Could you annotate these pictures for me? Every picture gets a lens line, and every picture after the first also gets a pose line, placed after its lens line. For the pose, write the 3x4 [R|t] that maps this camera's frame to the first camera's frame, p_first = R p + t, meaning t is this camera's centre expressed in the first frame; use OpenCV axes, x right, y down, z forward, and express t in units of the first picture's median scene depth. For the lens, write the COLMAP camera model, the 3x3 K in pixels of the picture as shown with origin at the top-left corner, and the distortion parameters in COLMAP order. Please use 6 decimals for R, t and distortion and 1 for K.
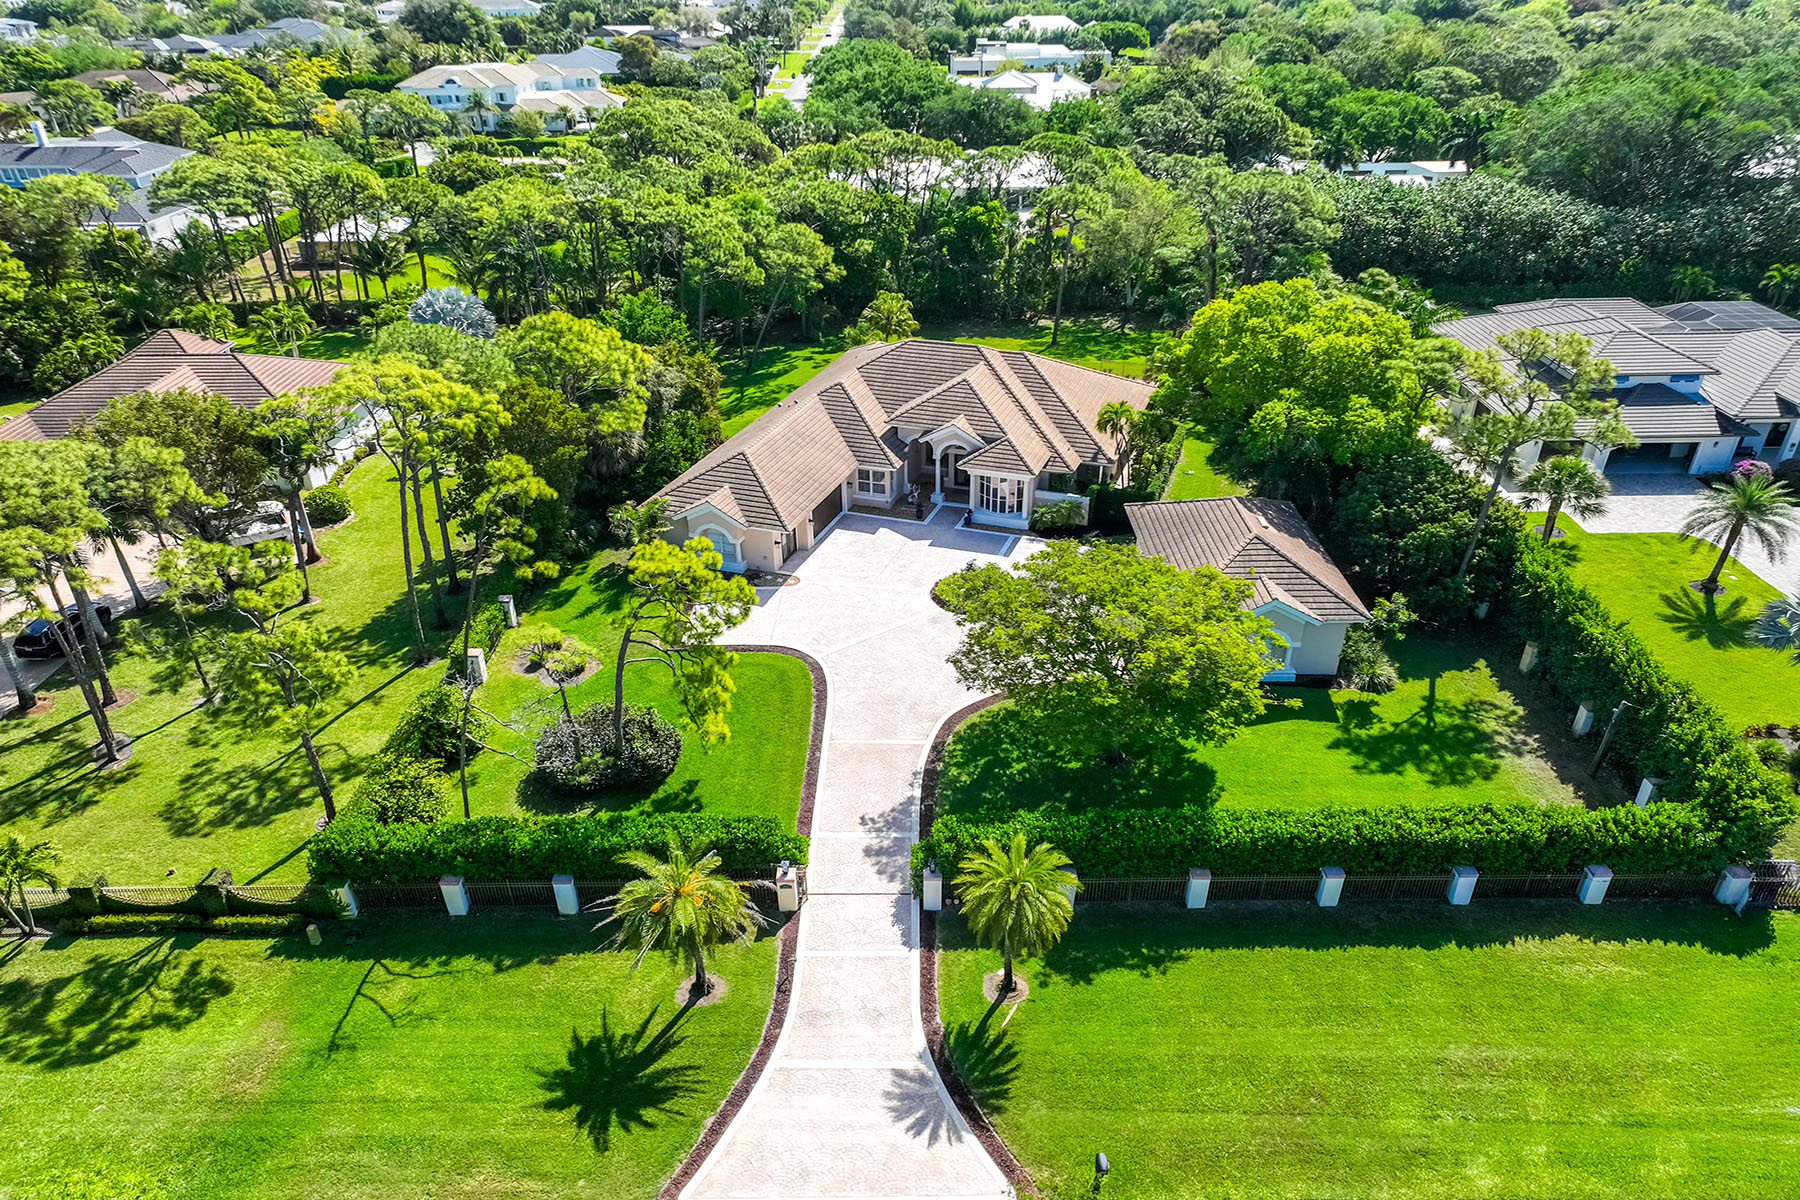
lens RADIAL K [[1215.9, 0, 899.0], [0, 1215.9, 601.1], [0, 0, 1]] dist [0.007215, 0.006402]
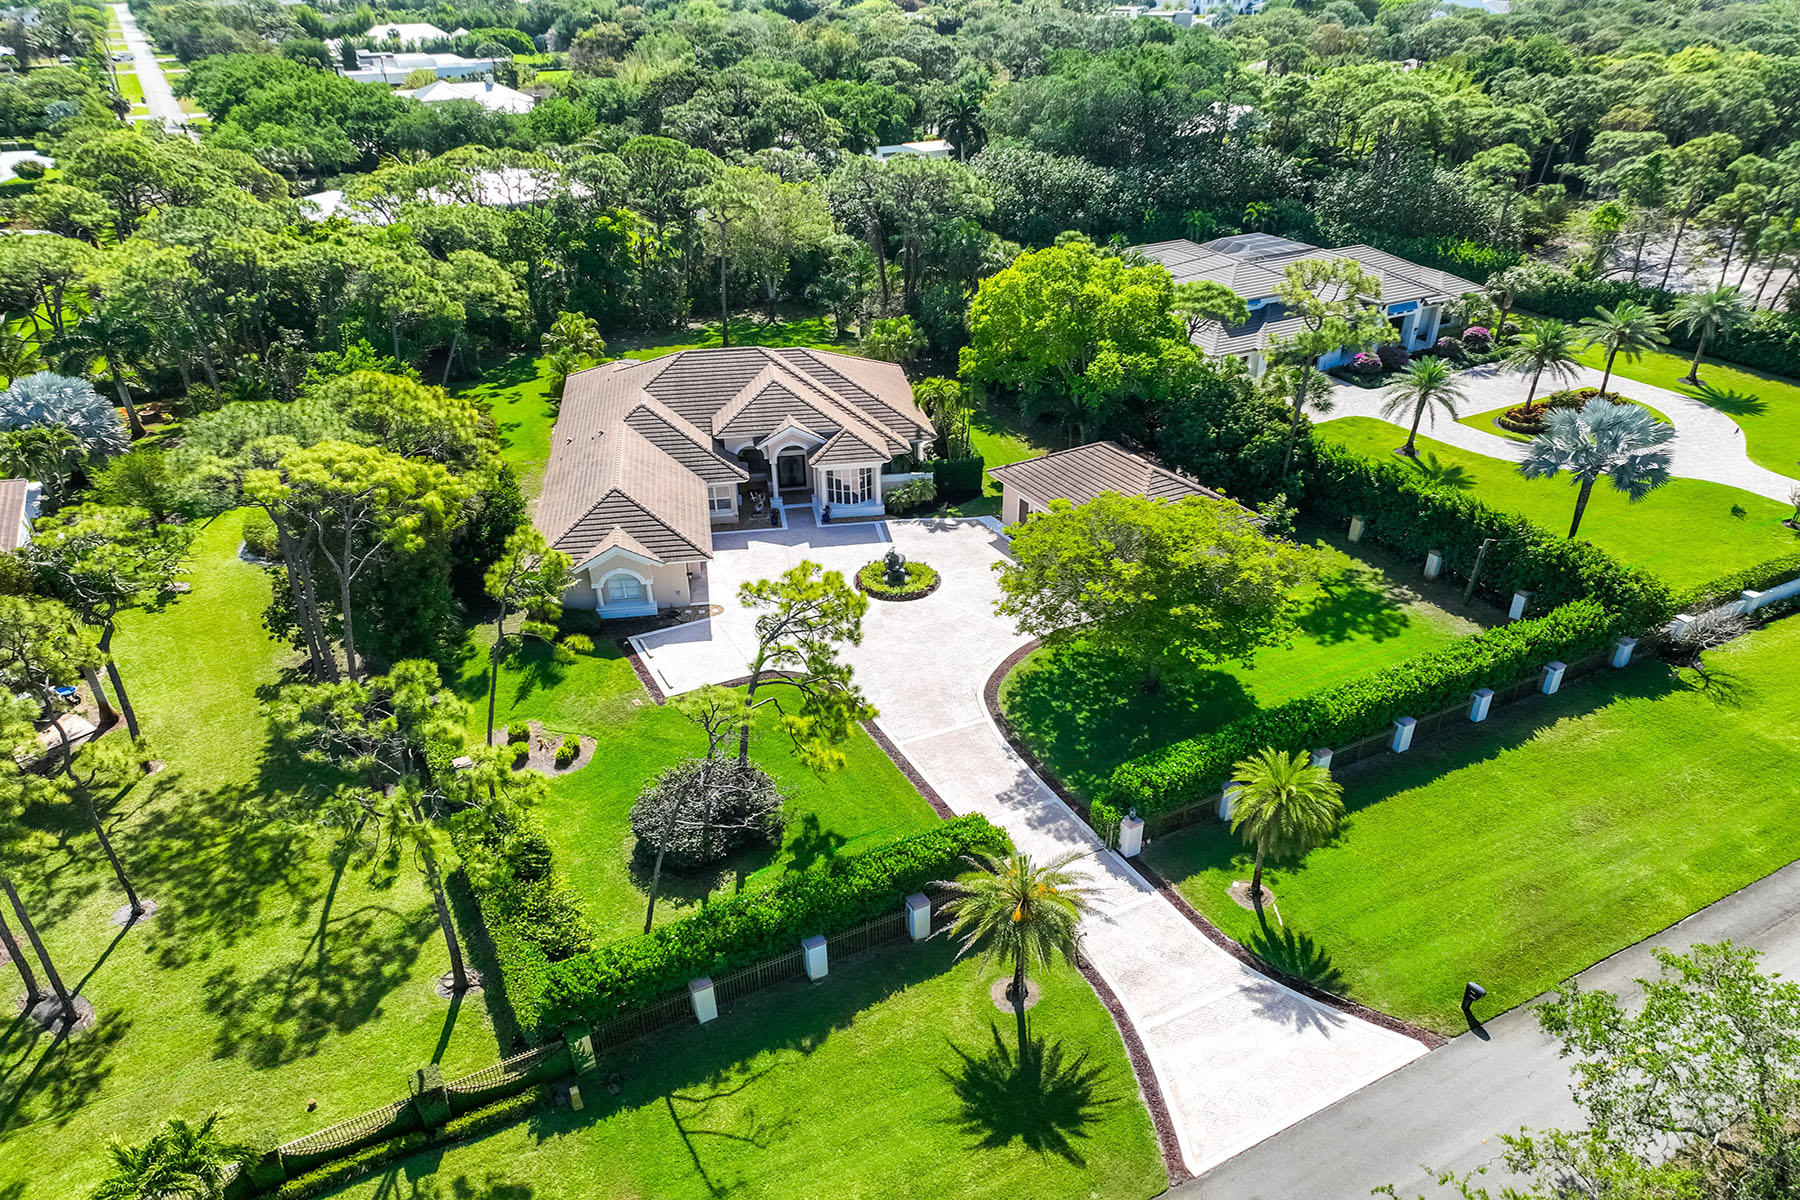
lens RADIAL K [[1215.9, 0, 893.7], [0, 1215.9, 601.6], [0, 0, 1]] dist [0.007215, 0.006402]
pose [[0.890318, -0.220998, 0.398113, -0.408524], [0.221930, 0.974051, 0.044396, -0.040597], [-0.397594, 0.048827, 0.916262, 0.083010]]
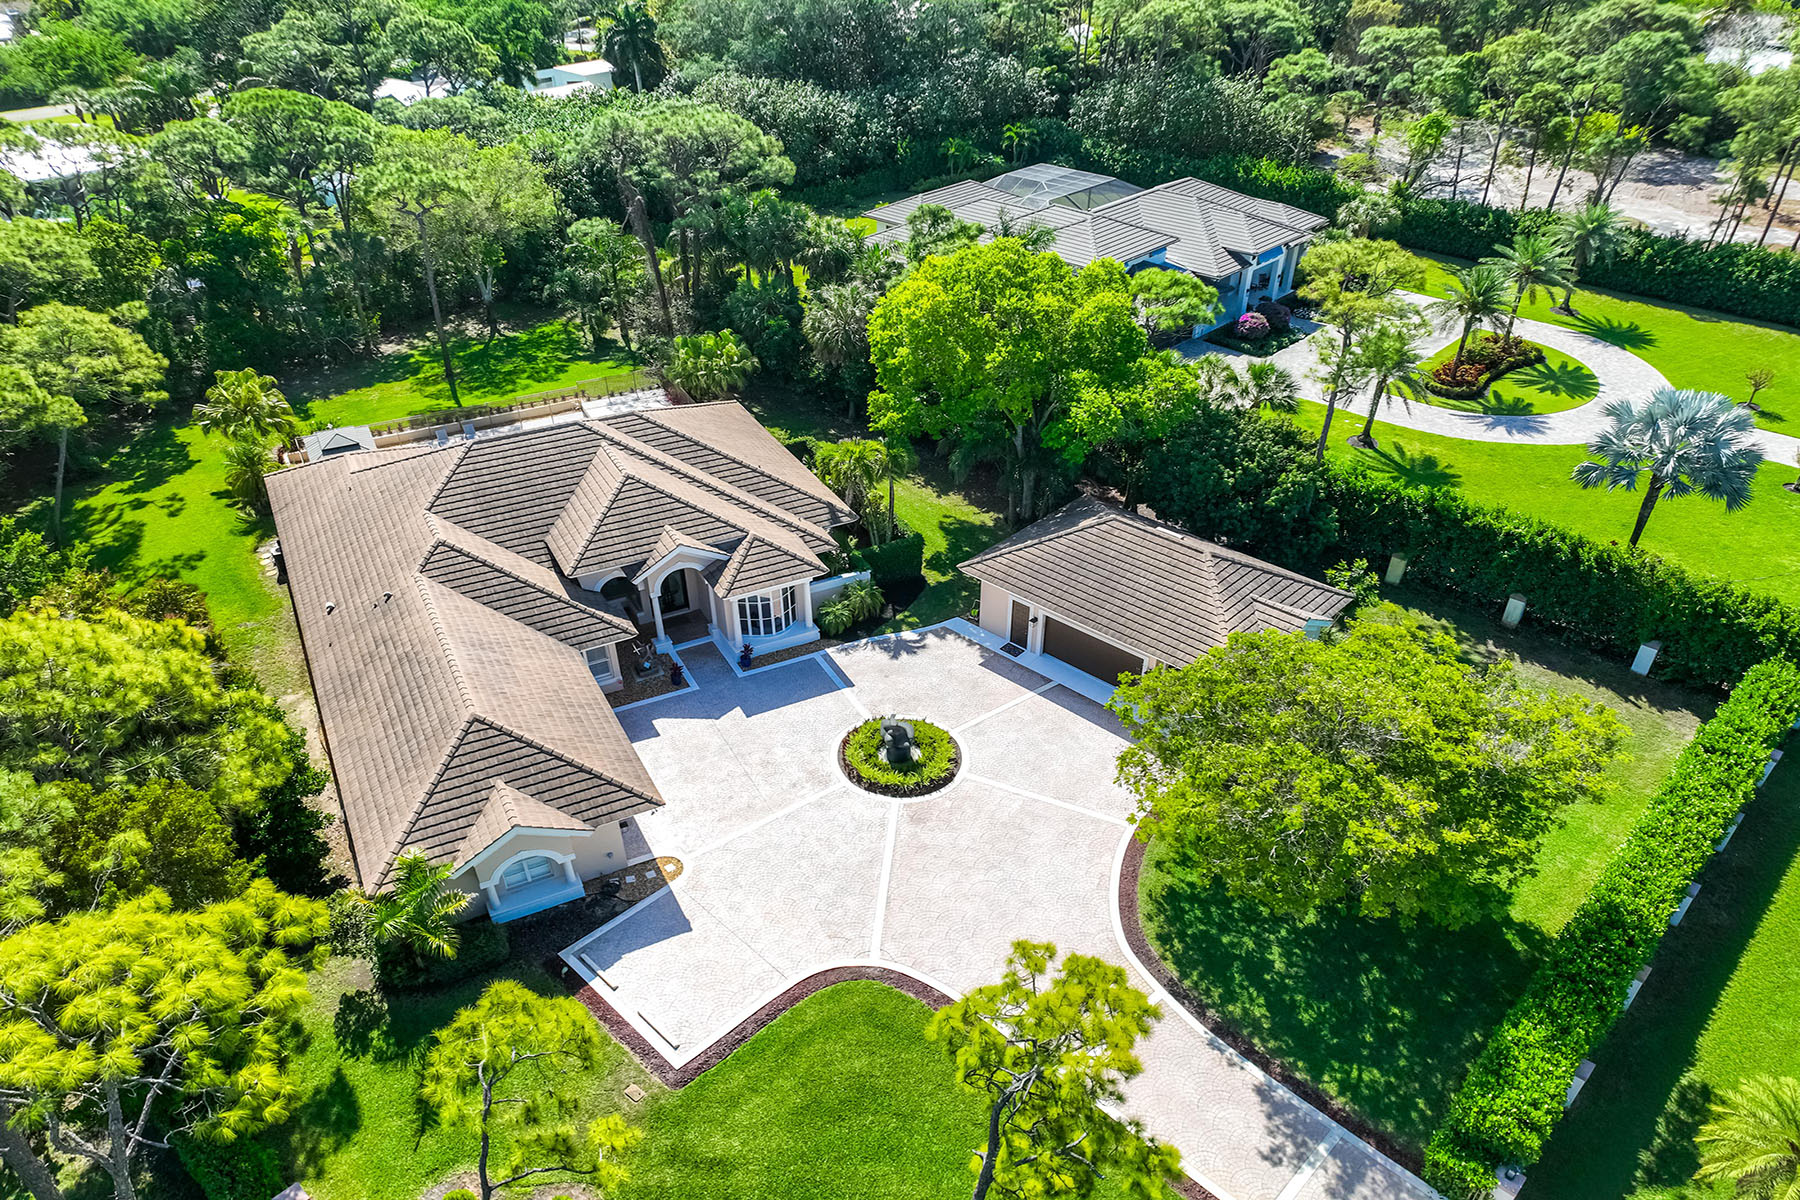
lens RADIAL K [[1215.9, 0, 927.1], [0, 1215.9, 664.7], [0, 0, 1]] dist [0.007215, 0.006402]
pose [[0.695446, -0.414392, 0.587055, -0.390134], [0.344894, 0.909207, 0.233220, -0.259492], [-0.630399, 0.040280, 0.775225, 0.492720]]
